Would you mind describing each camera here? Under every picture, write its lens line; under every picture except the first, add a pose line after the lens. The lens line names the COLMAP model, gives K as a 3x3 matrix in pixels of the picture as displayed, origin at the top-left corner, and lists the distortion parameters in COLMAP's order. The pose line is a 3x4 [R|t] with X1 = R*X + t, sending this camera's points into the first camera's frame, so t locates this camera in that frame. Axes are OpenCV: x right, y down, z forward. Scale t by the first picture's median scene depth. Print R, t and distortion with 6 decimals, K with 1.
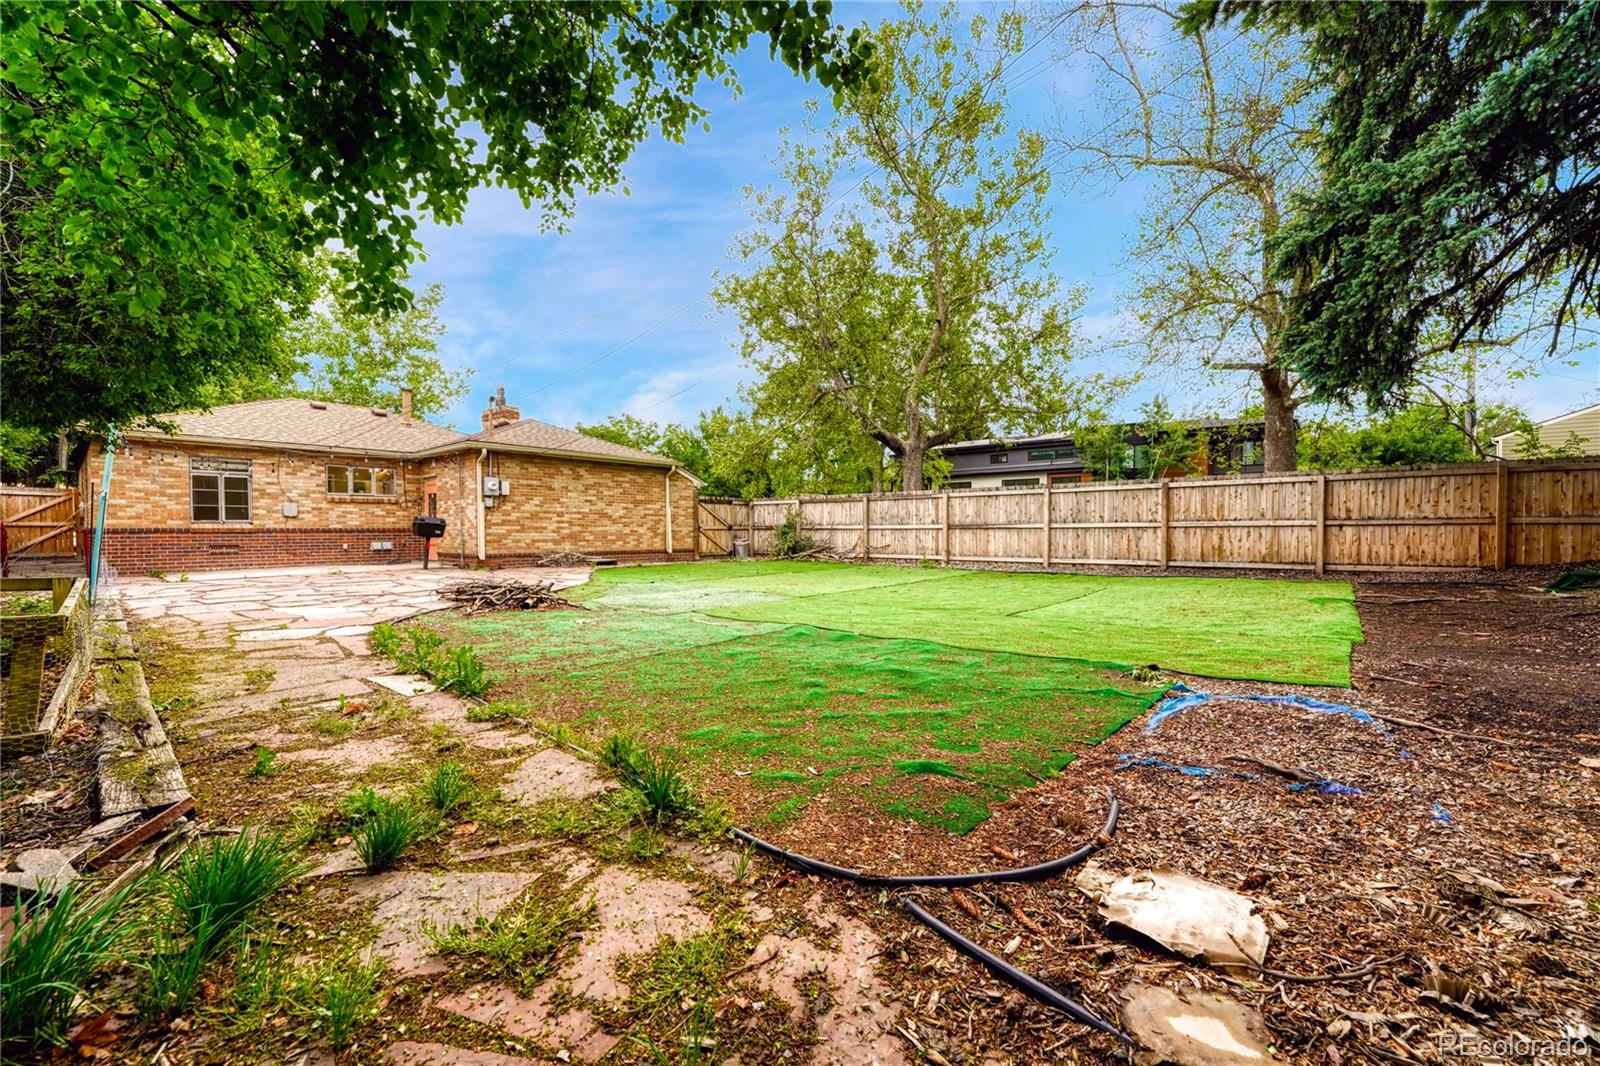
lens RADIAL K [[653.8, 0, 804.8], [0, 653.8, 530.3], [0, 0, 1]] dist [0.002611, 0.004101]
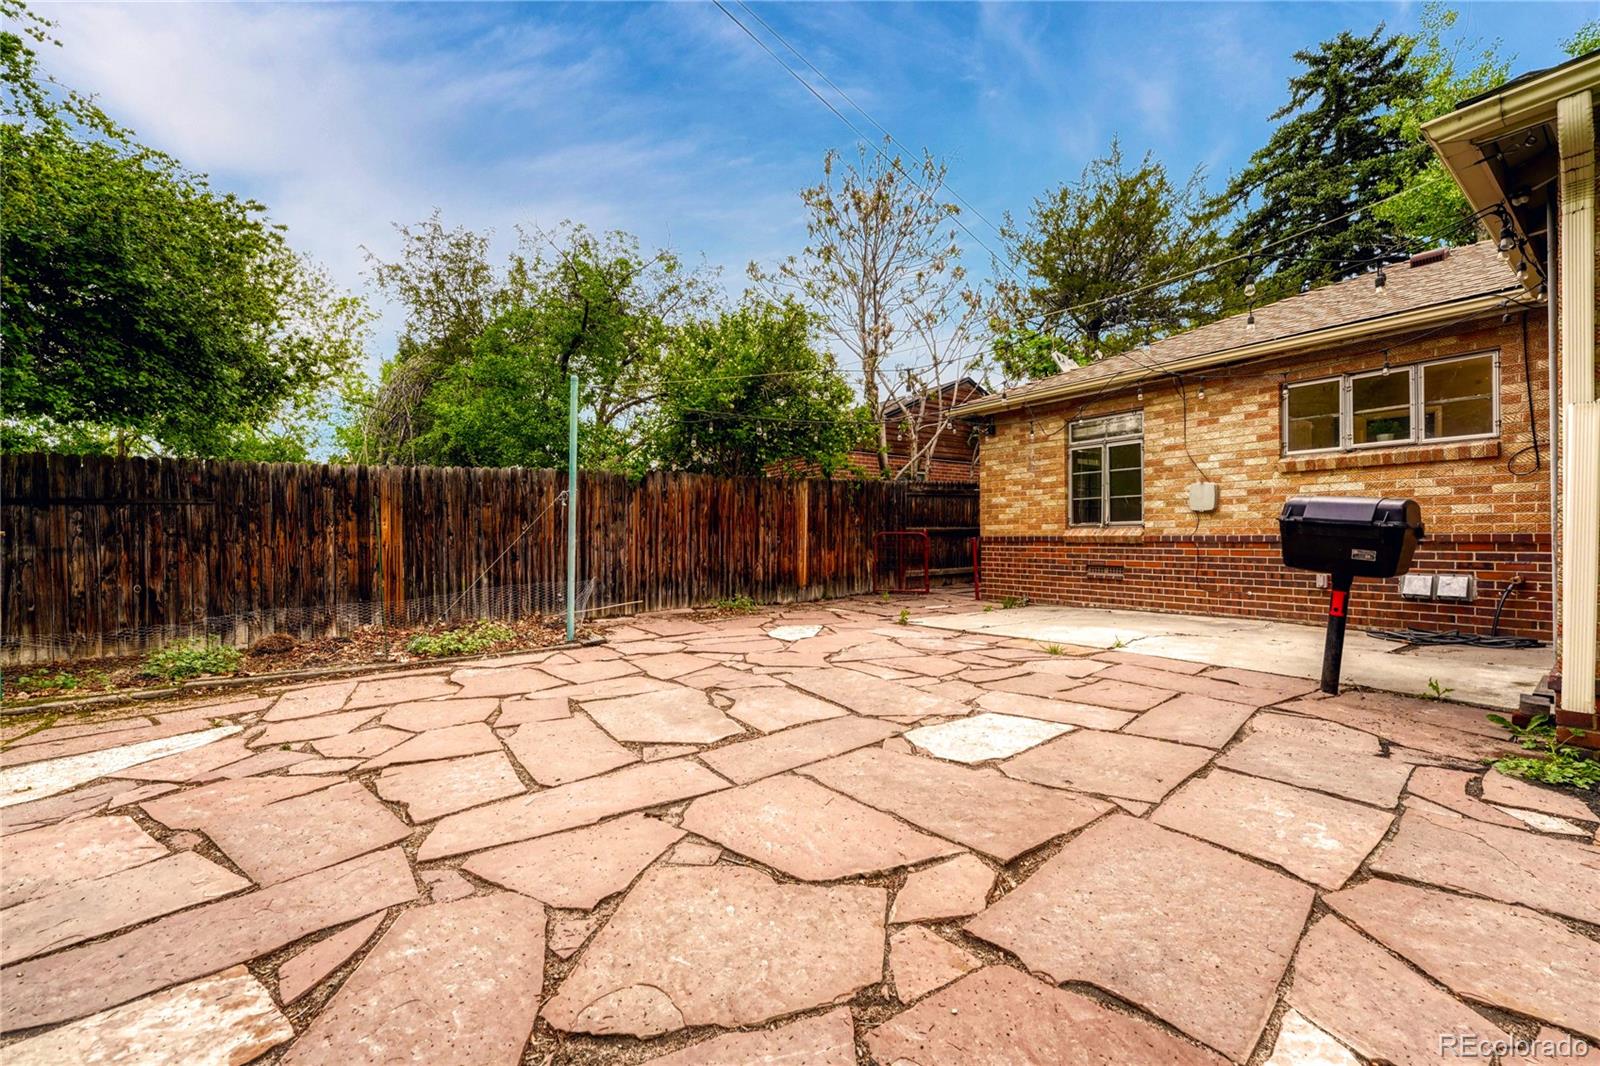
lens RADIAL K [[653.8, 0, 798.3], [0, 653.8, 531.9], [0, 0, 1]] dist [0.002611, 0.004101]
pose [[-0.251979, -0.000411, -0.967733, -0.229386], [0.006994, 0.999973, -0.002246, -0.006475], [0.967707, -0.007335, -0.251969, 0.773033]]
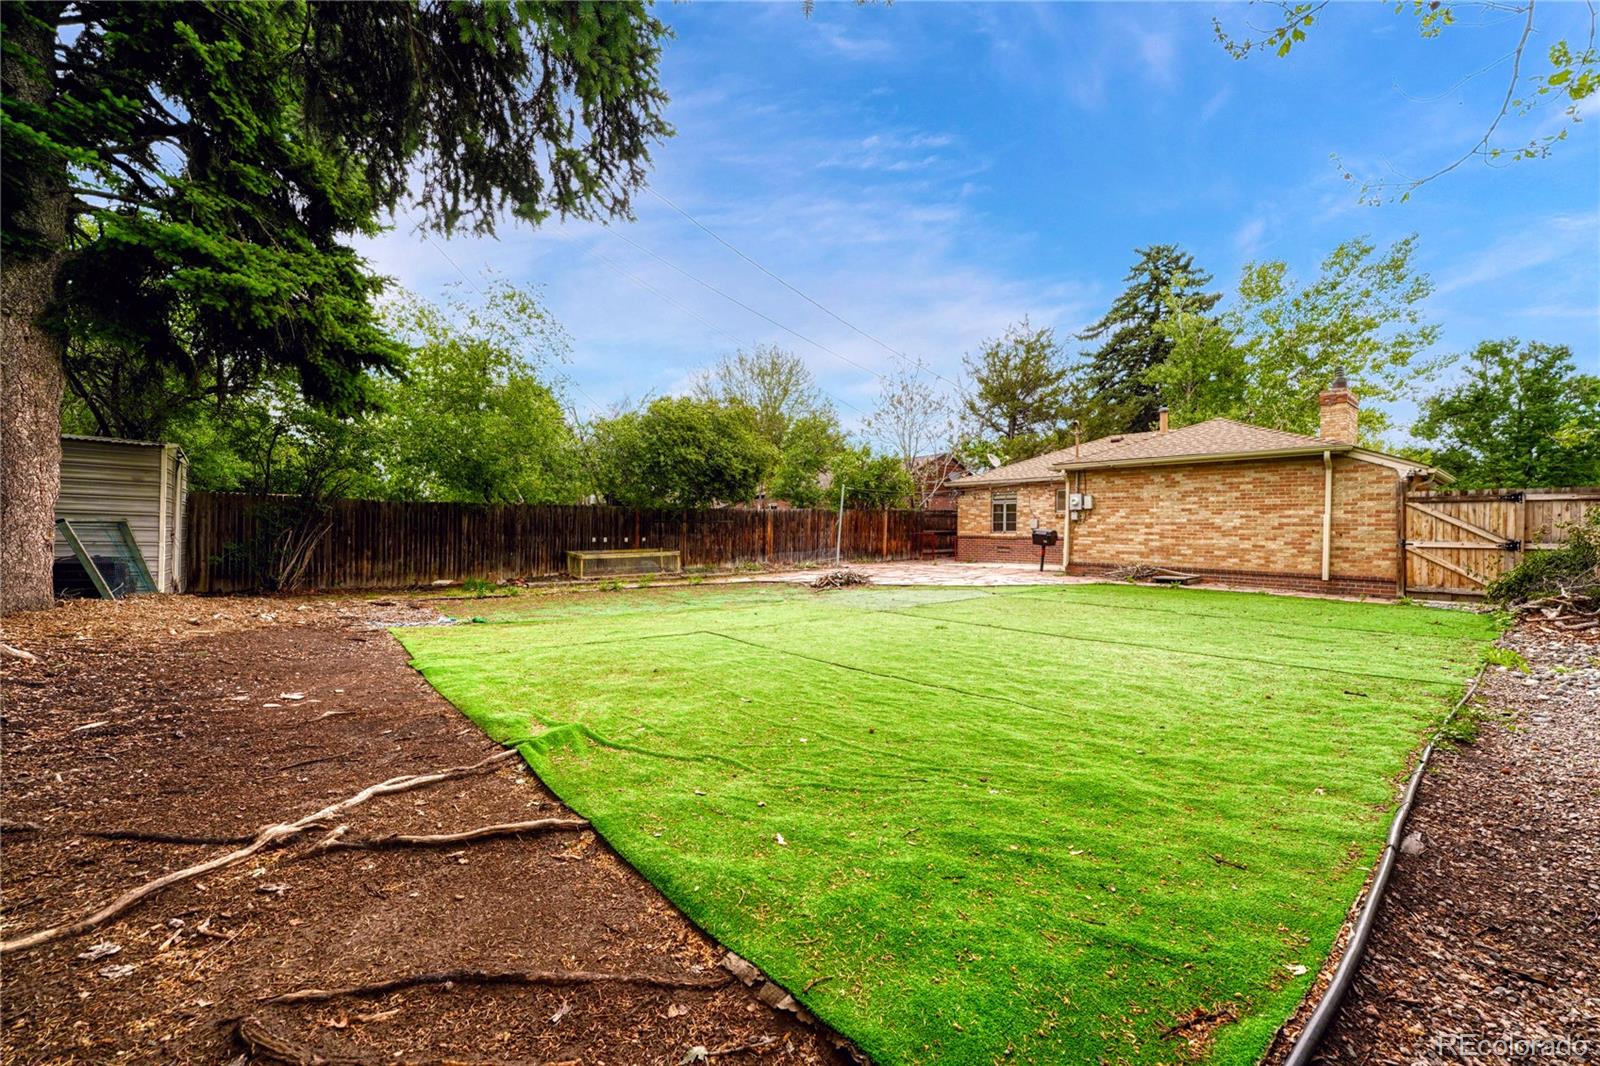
lens RADIAL K [[653.8, 0, 786.3], [0, 653.8, 523.6], [0, 0, 1]] dist [0.002611, 0.004101]
pose [[-0.193255, -0.005279, -0.981134, 0.680932], [-0.007247, 0.999966, -0.003953, -0.020482], [0.981122, 0.006347, -0.193287, 0.688239]]
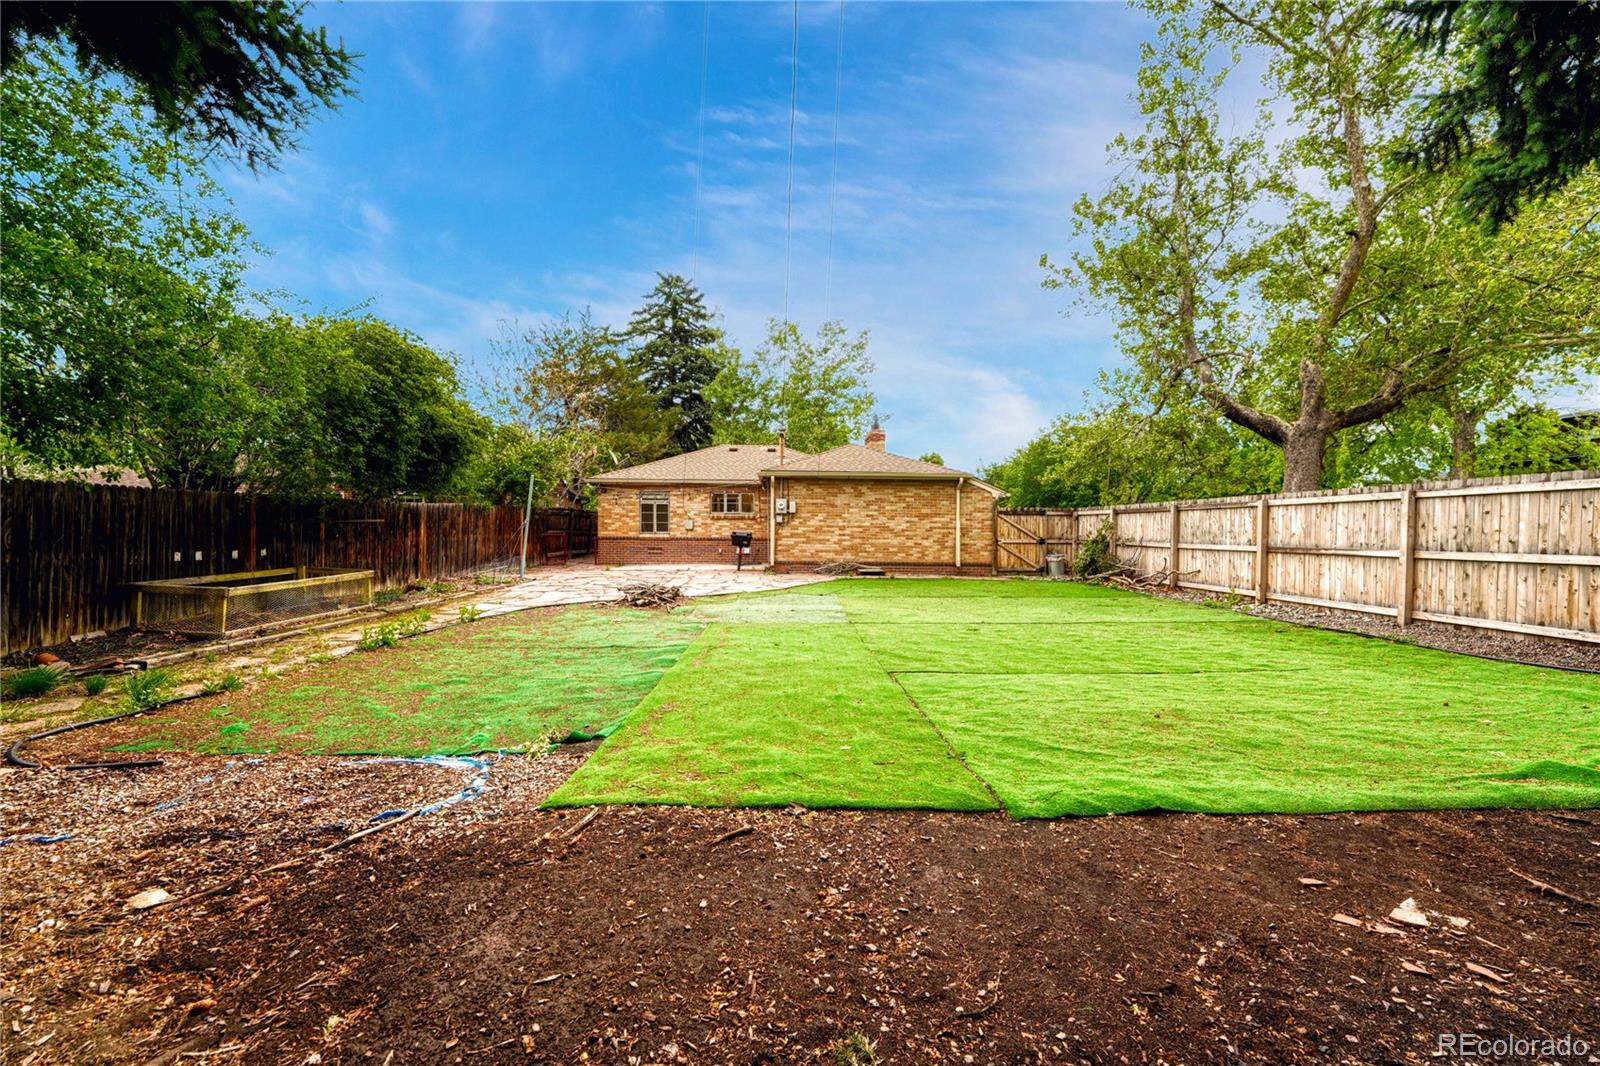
lens RADIAL K [[653.8, 0, 798.1], [0, 653.8, 531.6], [0, 0, 1]] dist [0.002611, 0.004101]
pose [[0.665580, 0.011572, -0.746237, 0.438547], [-0.010284, 0.999927, 0.006333, -0.025571], [0.746256, 0.003459, 0.665651, 0.191056]]
